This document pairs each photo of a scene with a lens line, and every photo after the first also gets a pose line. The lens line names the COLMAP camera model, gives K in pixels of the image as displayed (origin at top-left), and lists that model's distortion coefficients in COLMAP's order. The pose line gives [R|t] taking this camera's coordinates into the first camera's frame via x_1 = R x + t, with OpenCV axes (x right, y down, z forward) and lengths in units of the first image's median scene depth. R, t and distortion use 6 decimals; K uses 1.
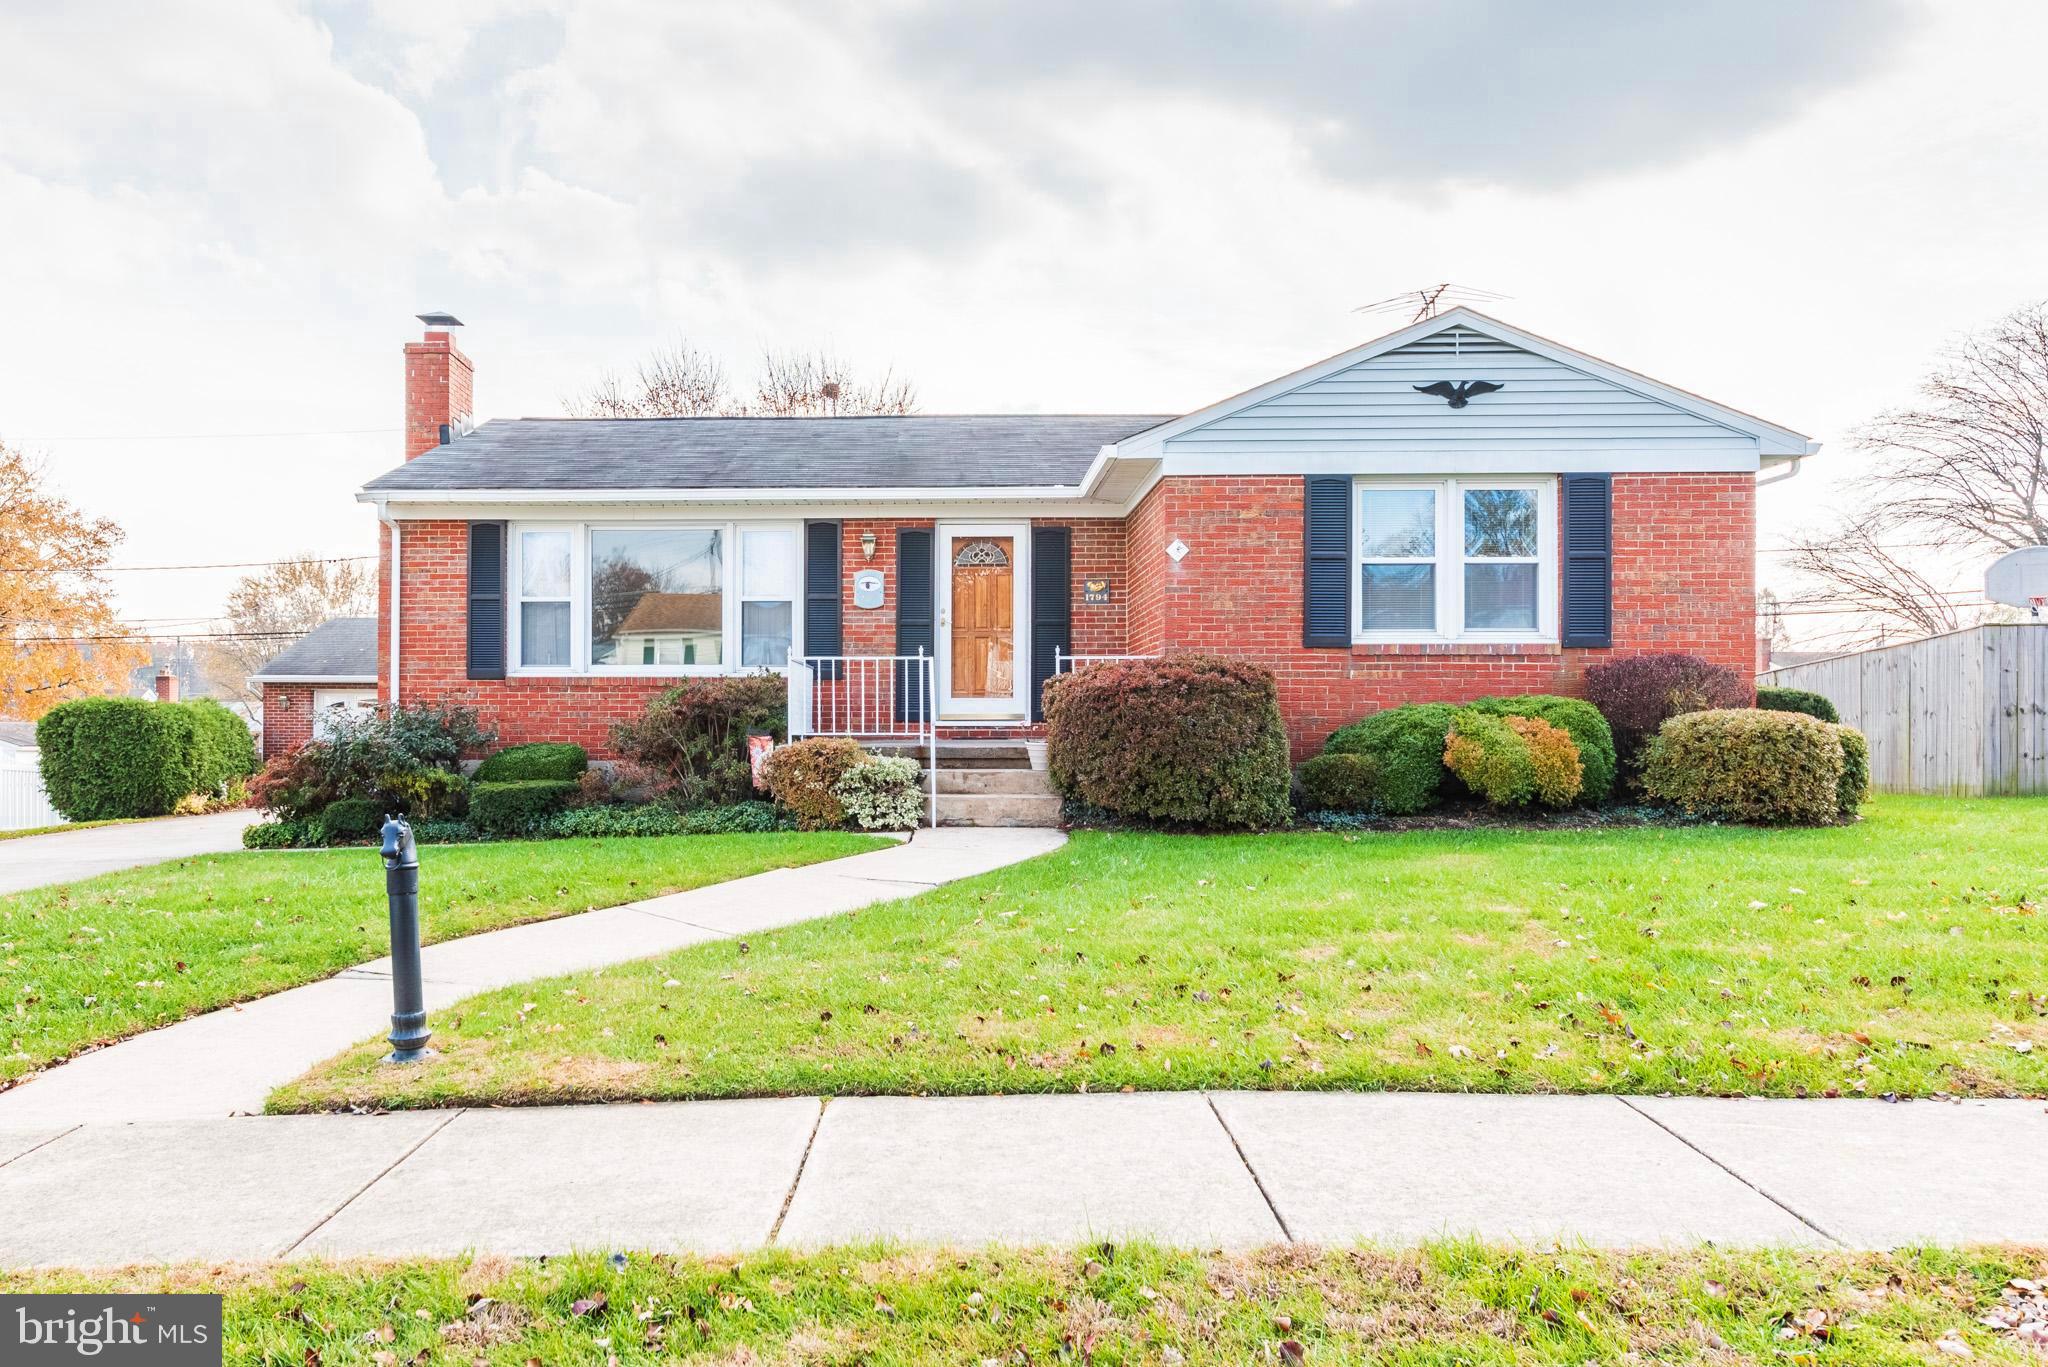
lens RADIAL K [[1339.9, 0, 1025.3], [0, 1339.9, 700.1], [0, 0, 1]] dist [-0.003554, 0.001010]
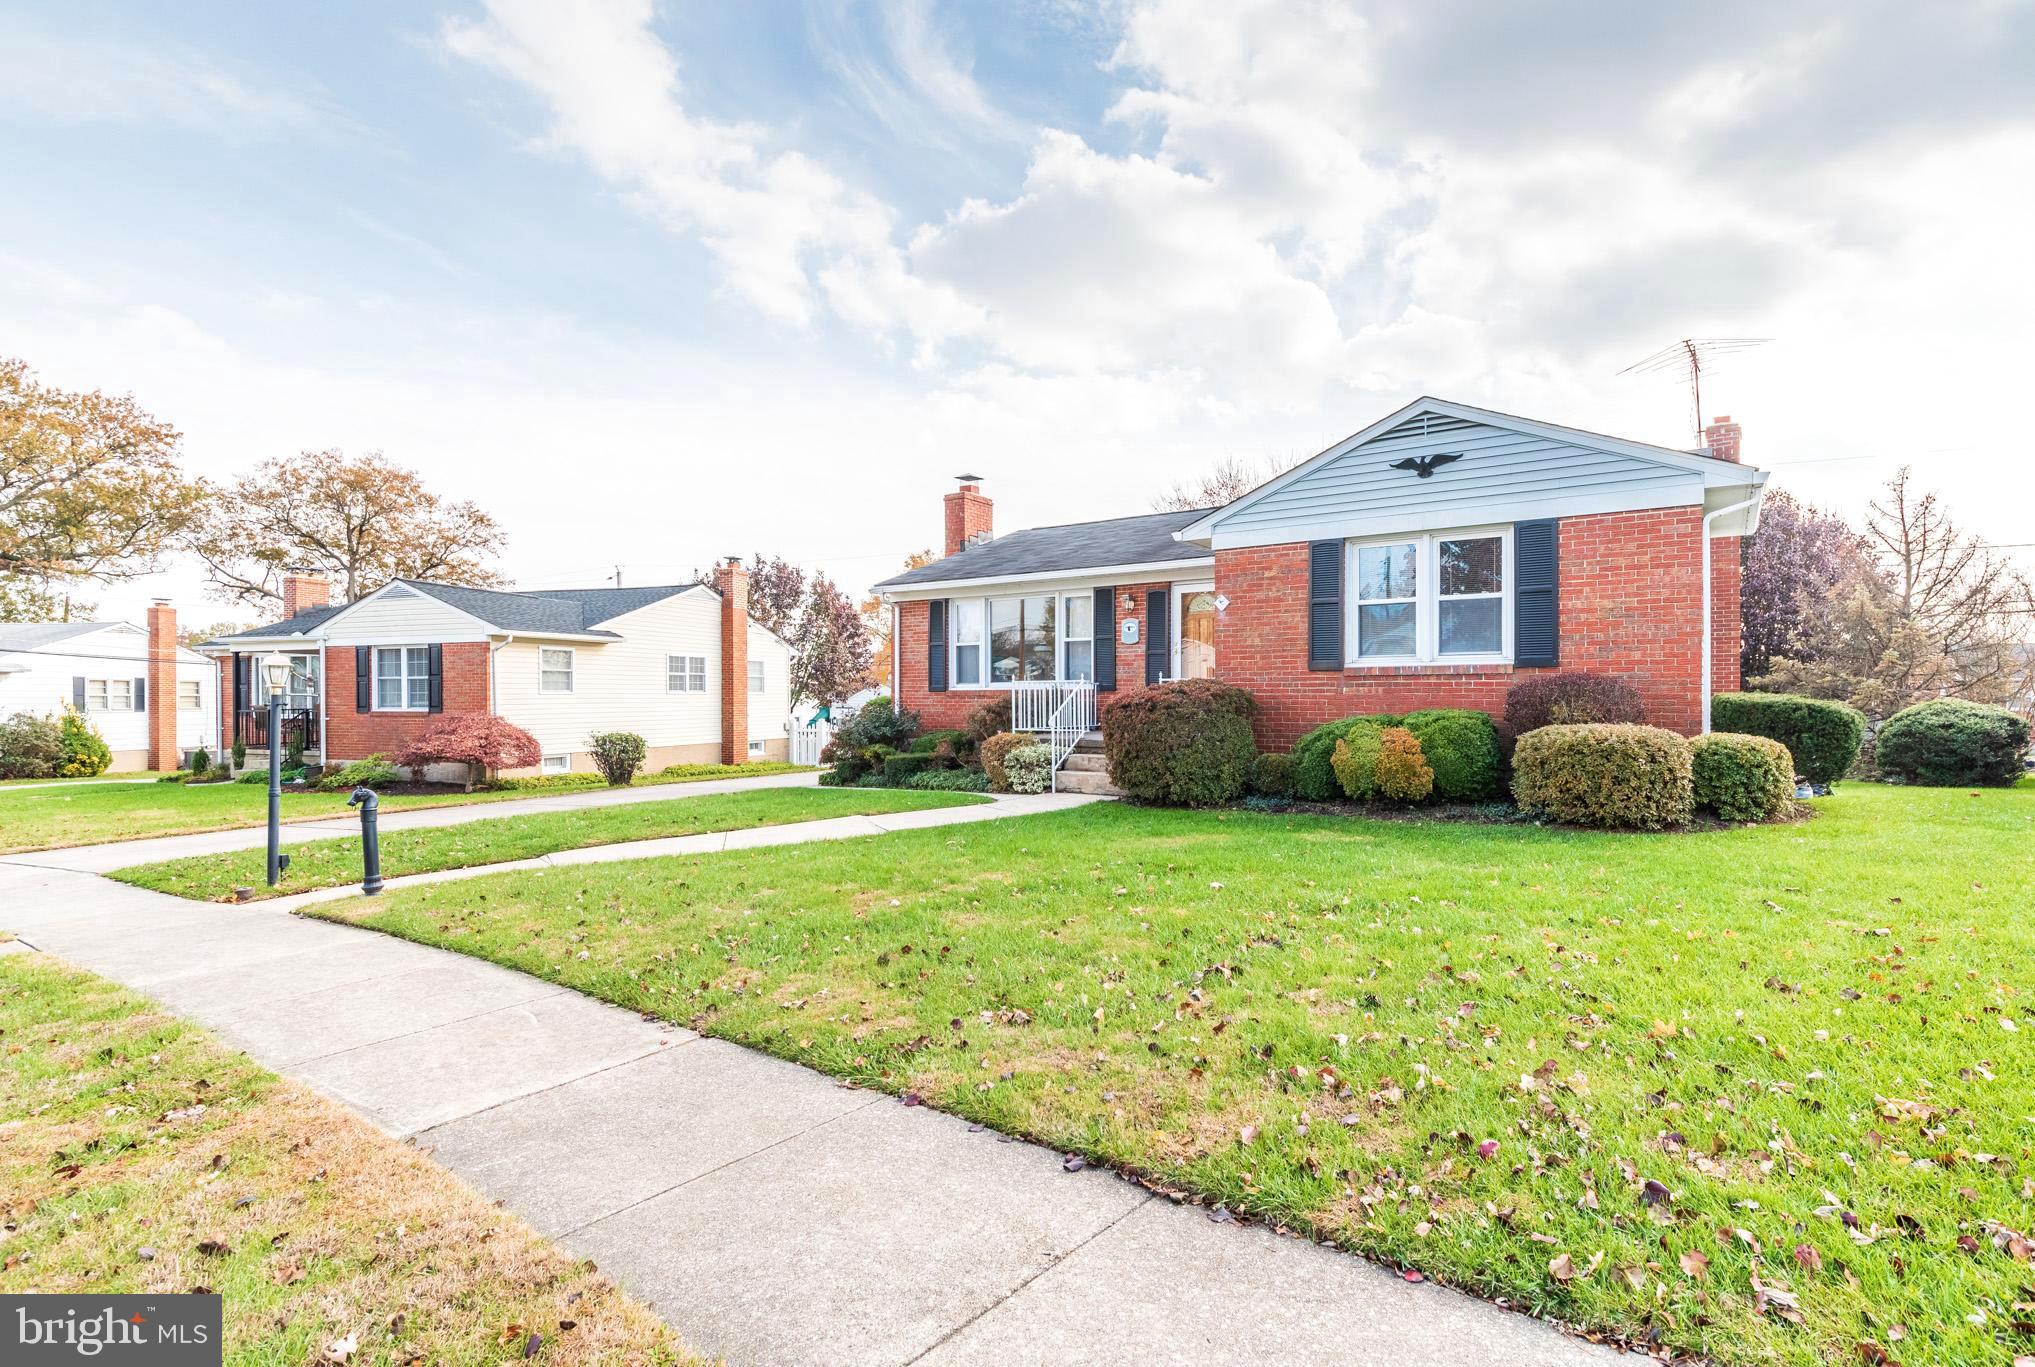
lens RADIAL K [[902.5, 0, 1025.7], [0, 902.5, 694.3], [0, 0, 1]] dist [-0.002230, -0.000660]
pose [[0.869462, -0.007298, -0.493945, 0.405889], [0.008792, 0.999961, 0.000701, -0.019058], [0.493921, -0.004952, 0.869493, 0.078947]]
